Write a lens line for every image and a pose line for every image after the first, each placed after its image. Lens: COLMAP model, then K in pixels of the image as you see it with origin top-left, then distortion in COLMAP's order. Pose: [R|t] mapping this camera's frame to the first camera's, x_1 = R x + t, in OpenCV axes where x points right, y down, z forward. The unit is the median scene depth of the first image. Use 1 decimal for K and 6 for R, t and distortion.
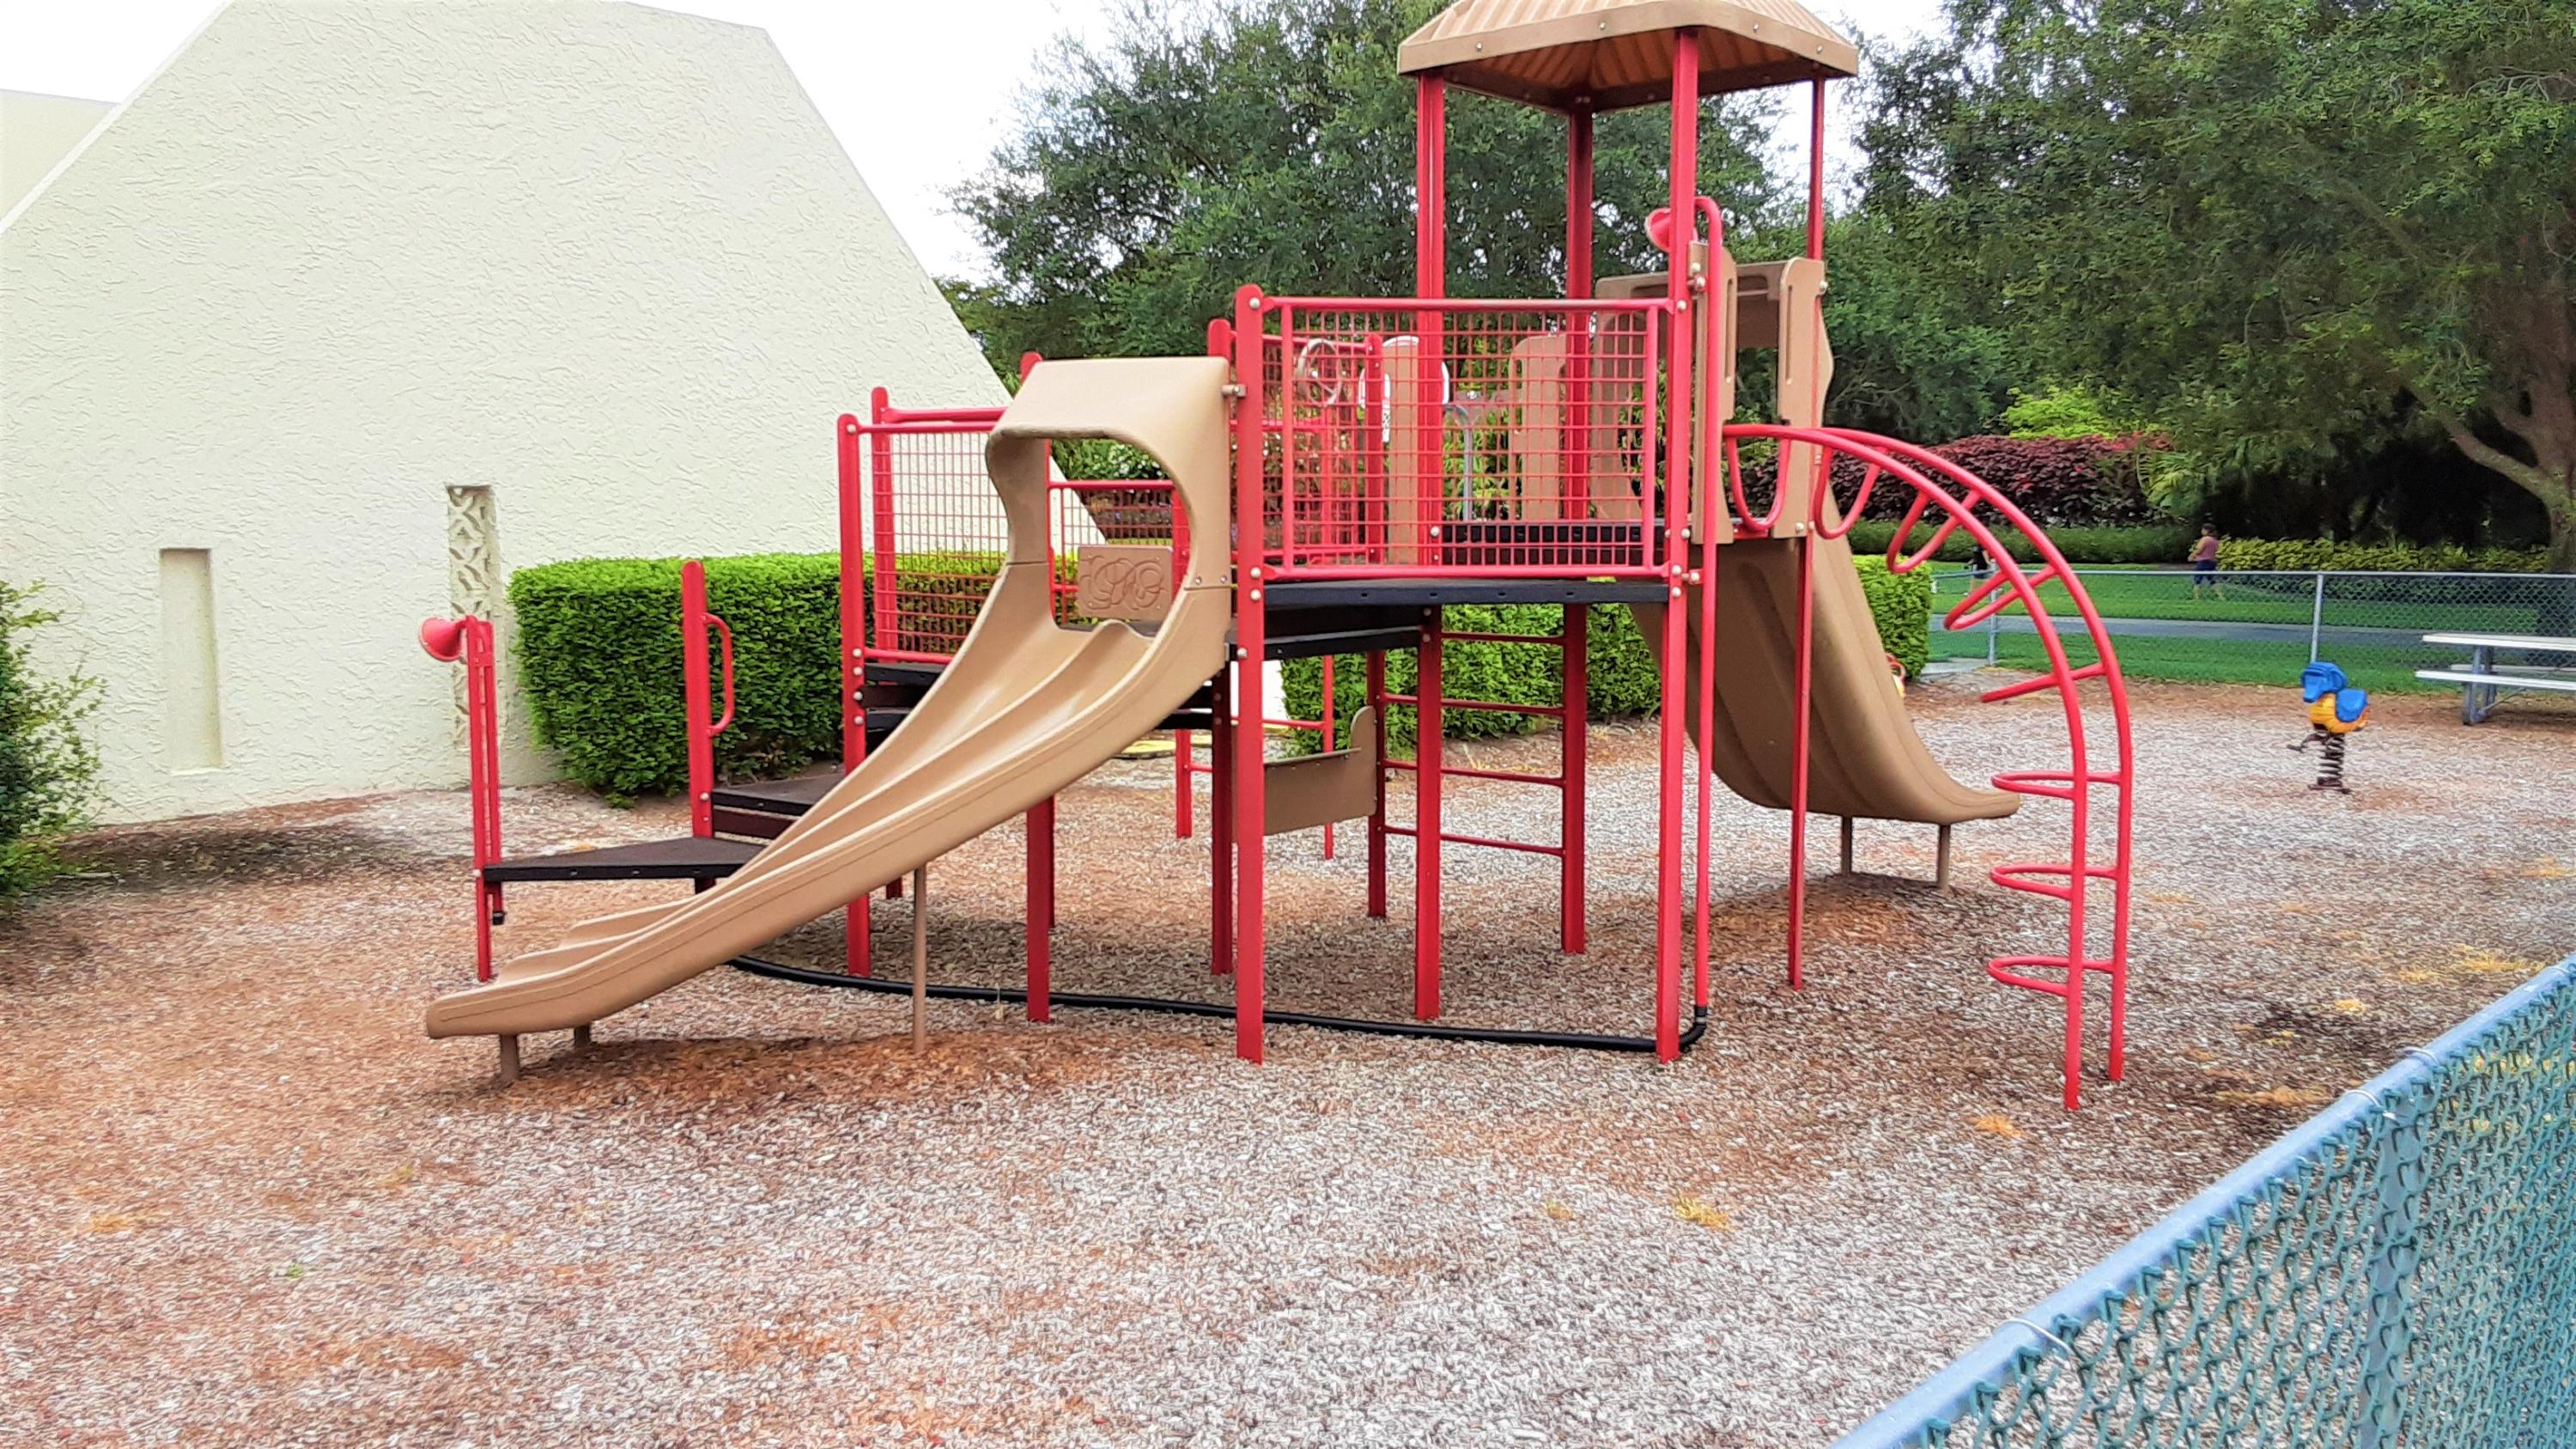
lens RADIAL K [[2095.9, 0, 1290.1], [0, 2095.9, 706.5], [0, 0, 1]] dist [0.142410, -0.231034]
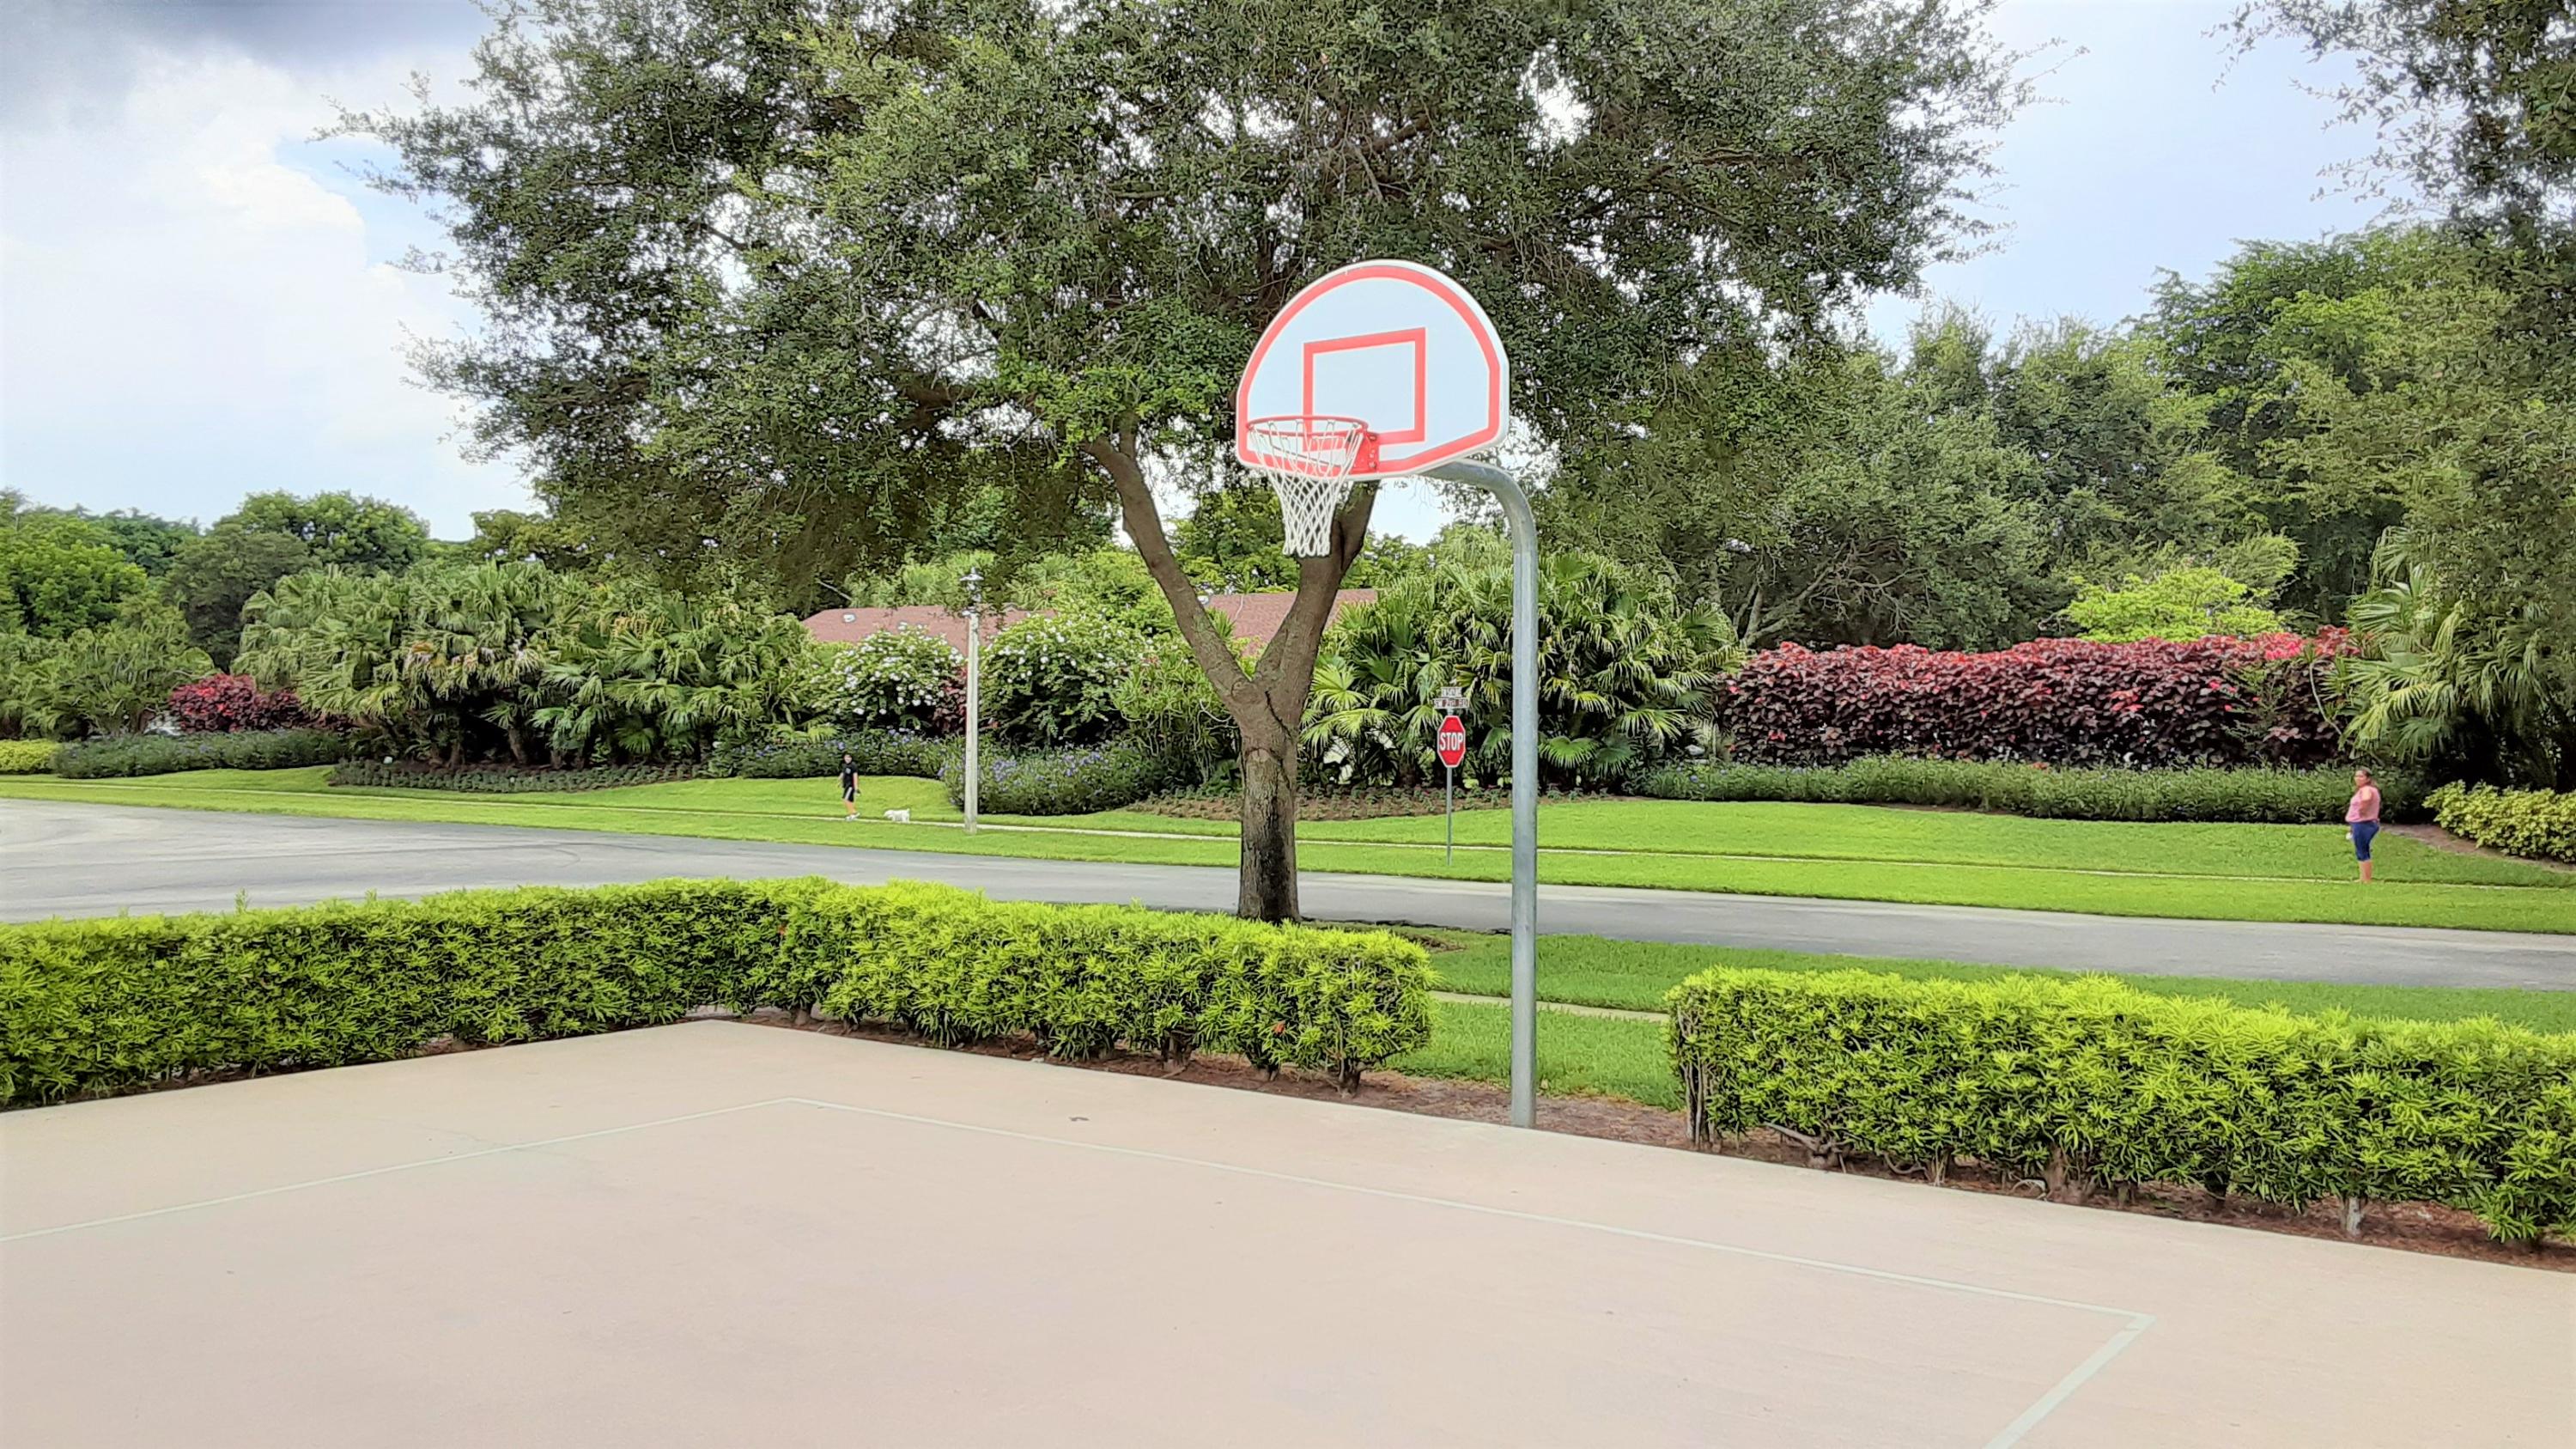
lens RADIAL K [[2095.9, 0, 1290.1], [0, 2095.9, 706.5], [0, 0, 1]] dist [0.142410, -0.231034]
pose [[0.995724, -0.001777, 0.092359, 0.003133], [0.011326, 0.994621, -0.102962, -0.034510], [-0.091679, 0.103568, 0.990388, 0.323468]]
